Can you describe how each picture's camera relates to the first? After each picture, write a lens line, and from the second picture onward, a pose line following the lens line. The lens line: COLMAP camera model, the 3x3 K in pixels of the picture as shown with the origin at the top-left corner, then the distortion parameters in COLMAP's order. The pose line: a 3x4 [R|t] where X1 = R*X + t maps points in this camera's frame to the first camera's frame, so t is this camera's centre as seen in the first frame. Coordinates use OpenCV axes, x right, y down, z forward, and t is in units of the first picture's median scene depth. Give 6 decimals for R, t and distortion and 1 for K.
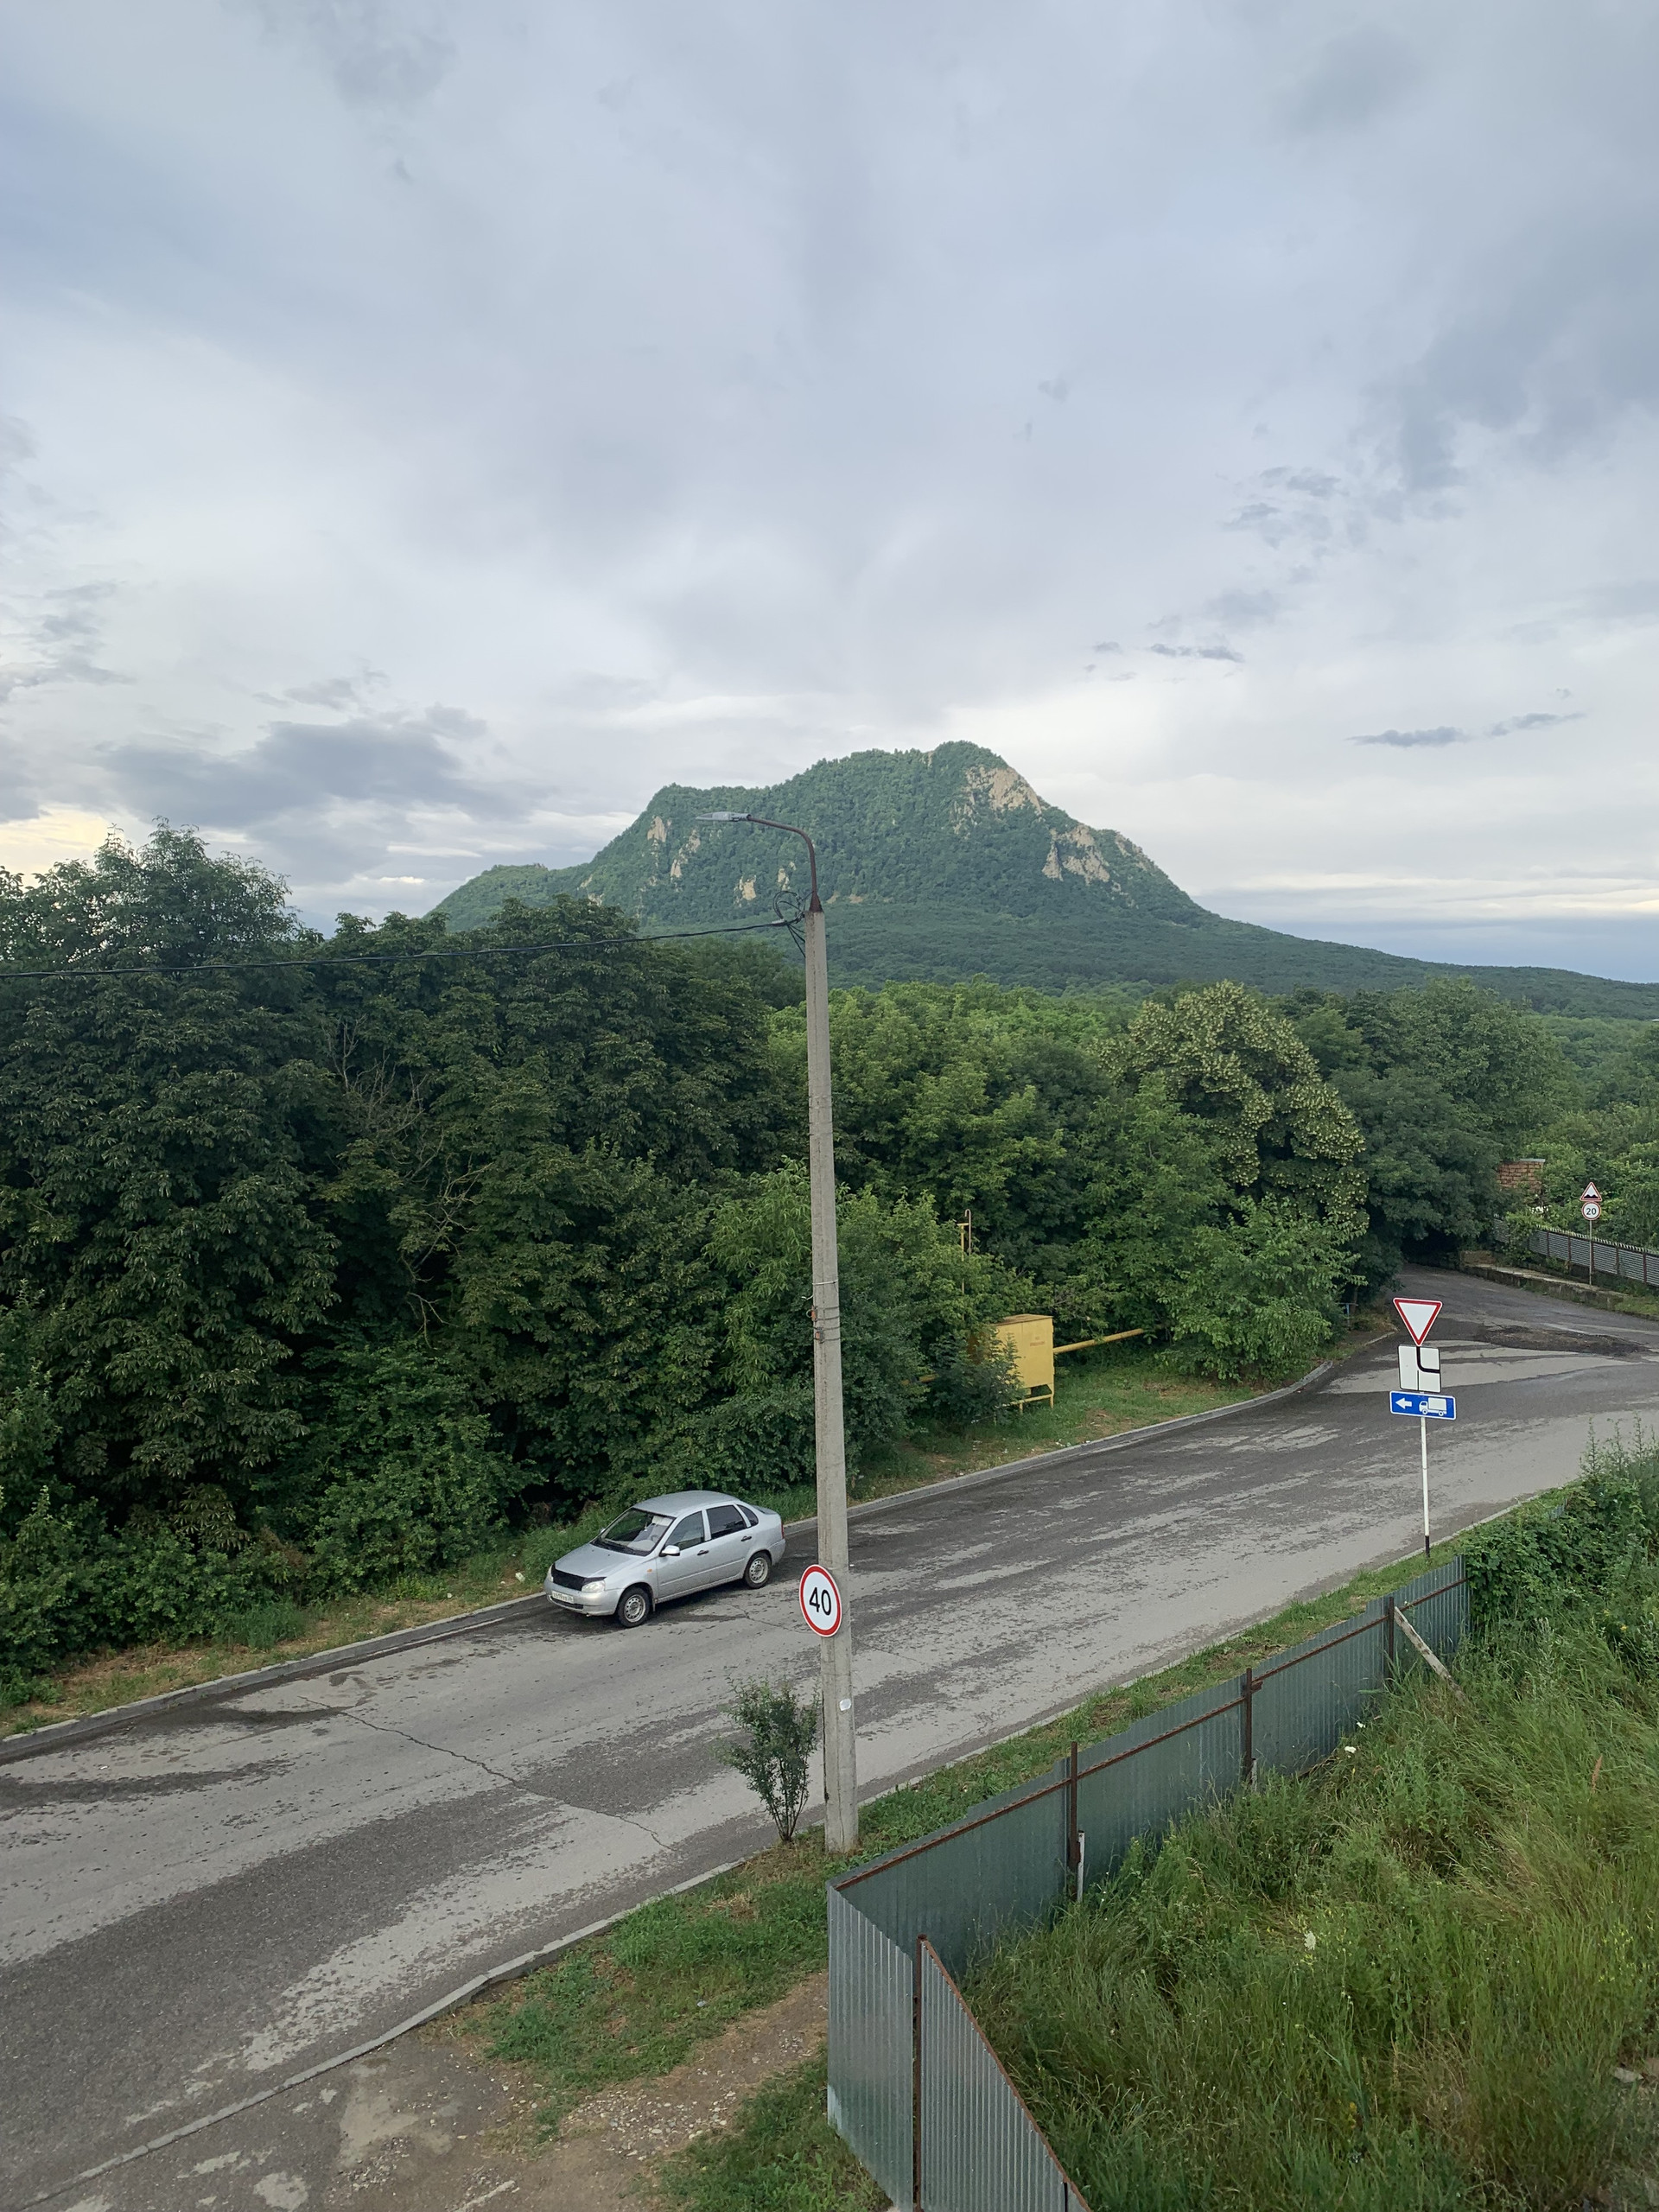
lens RADIAL K [[1662.4, 0, 829.5], [0, 1662.4, 1106.0], [0, 0, 1]] dist [-0.119474, 0.072064]
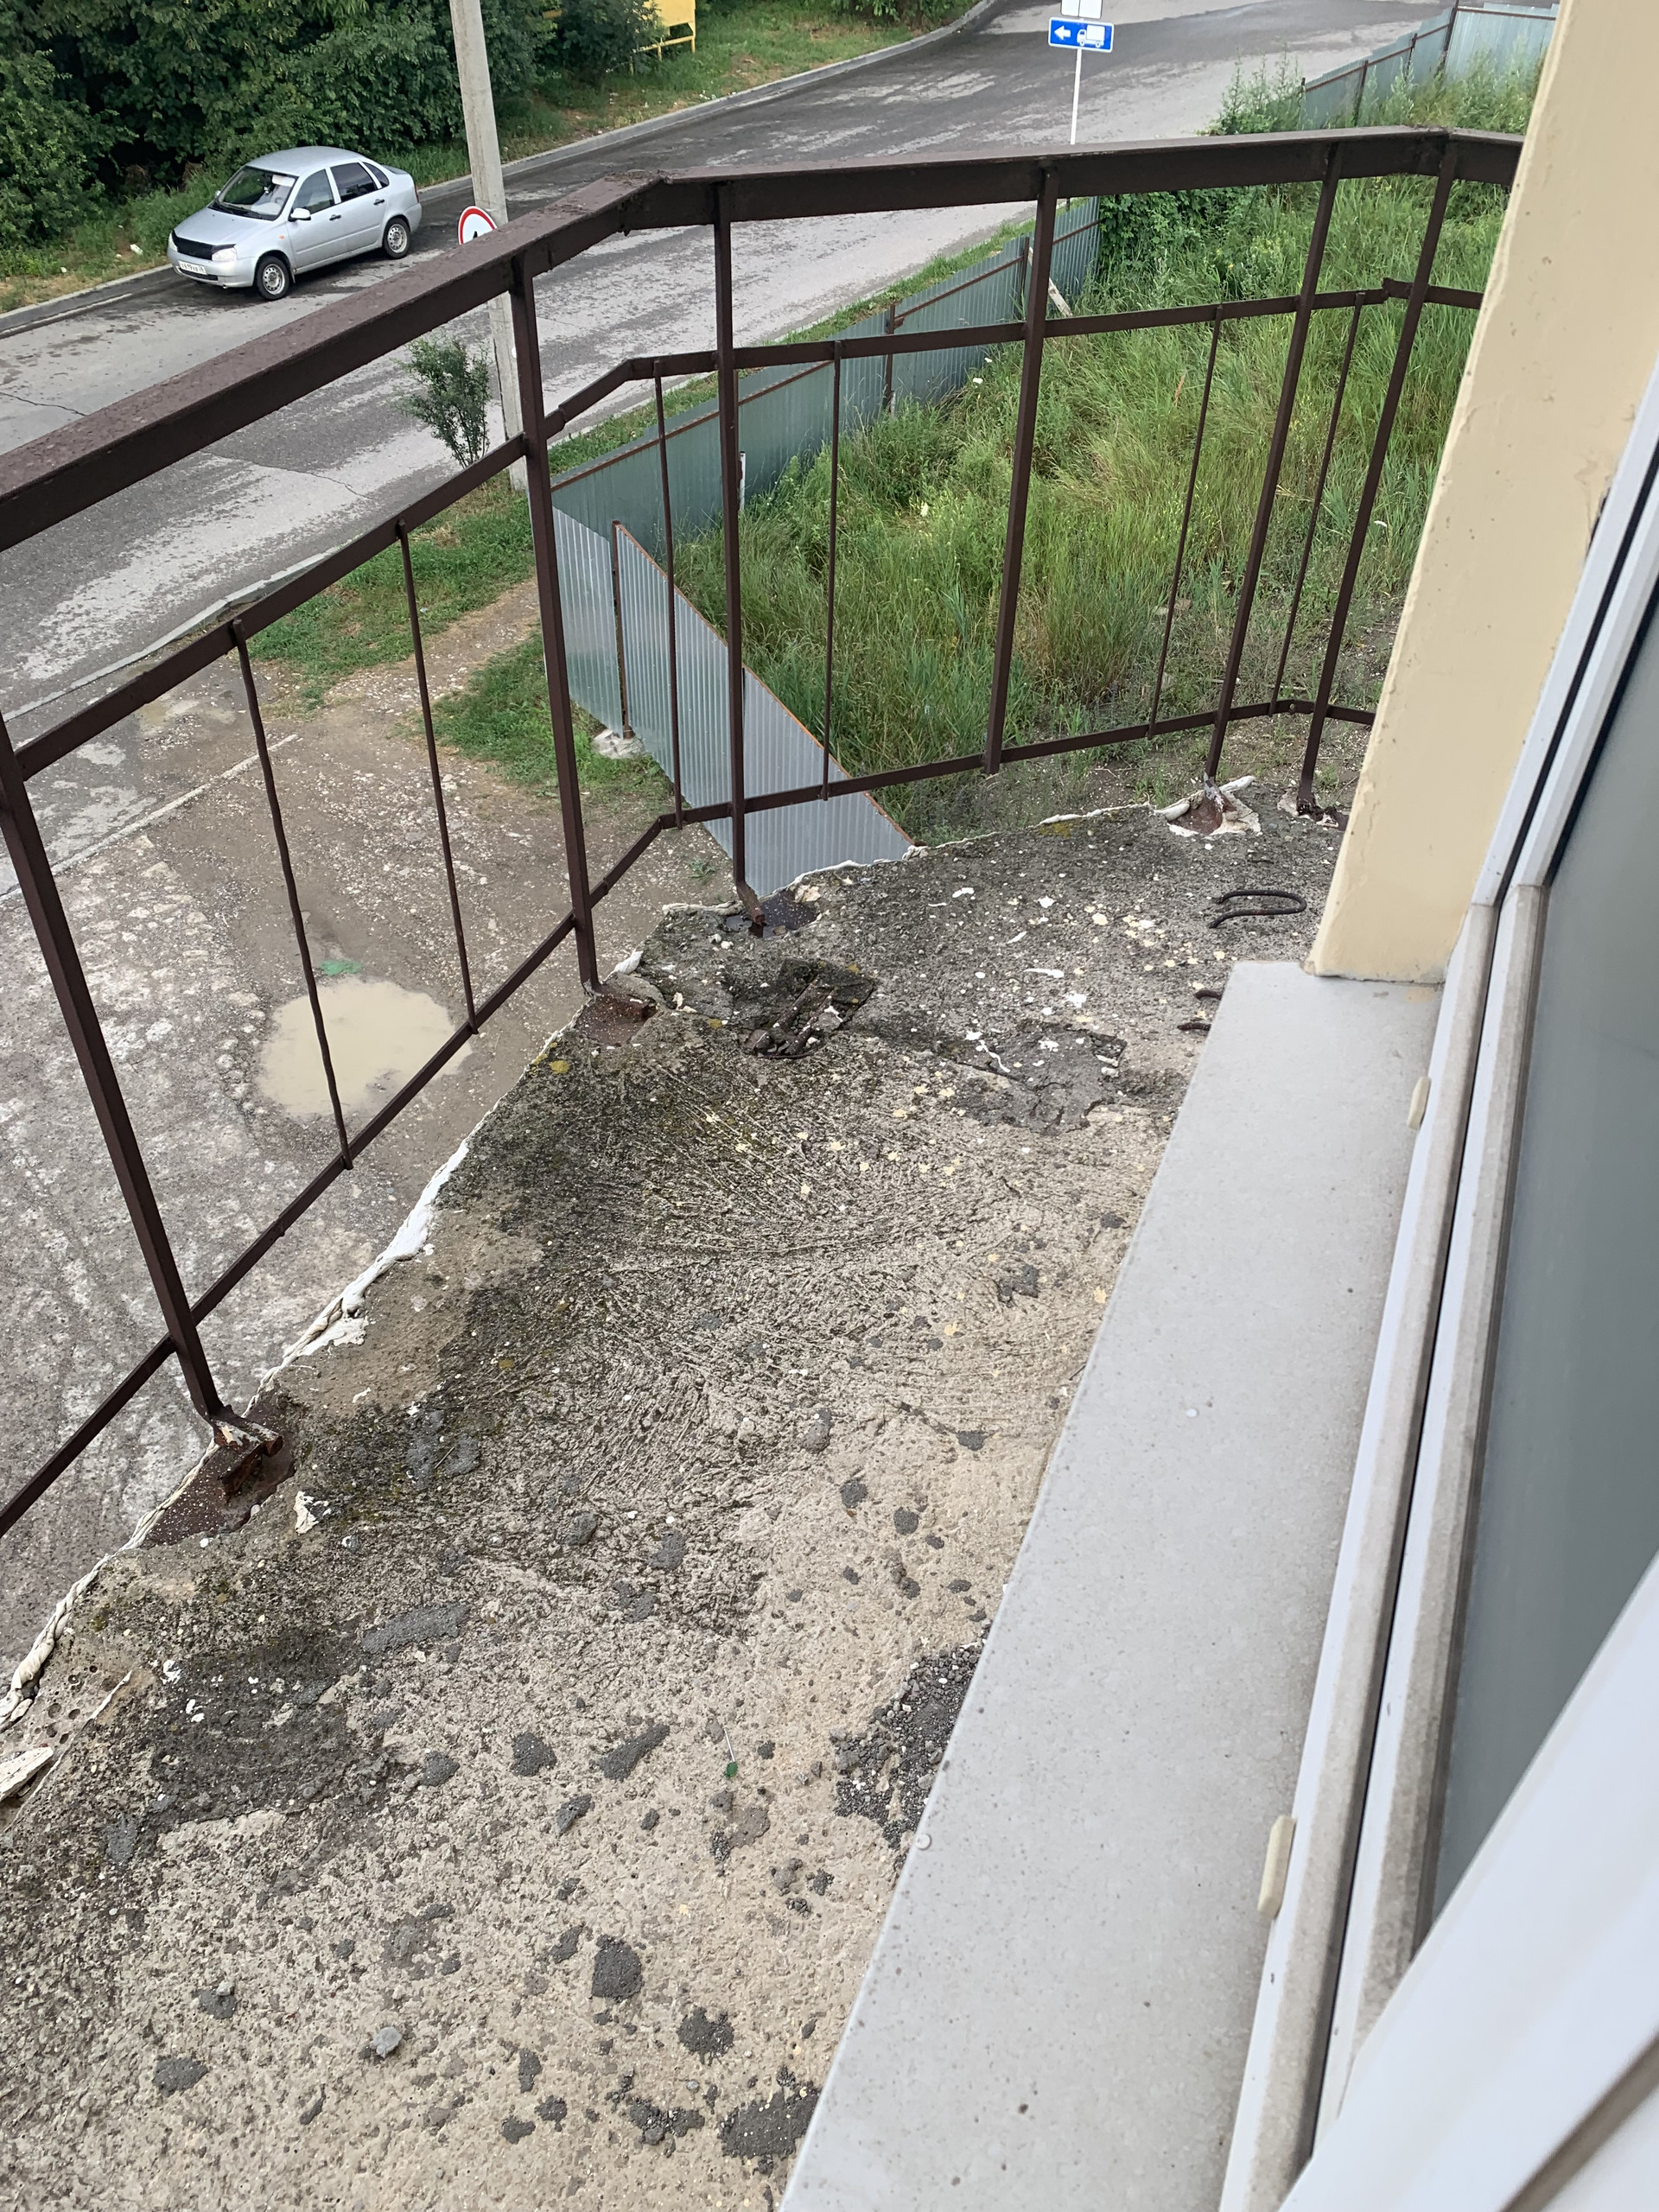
lens RADIAL K [[1694.7, 0, 829.5], [0, 1694.7, 1106.0], [0, 0, 1]] dist [0.009243, 0.002659]
pose [[0.978315, -0.103044, 0.179671, -0.028909], [-0.040330, 0.756088, 0.653226, 0.007125], [-0.203158, -0.646307, 0.735537, -0.115663]]
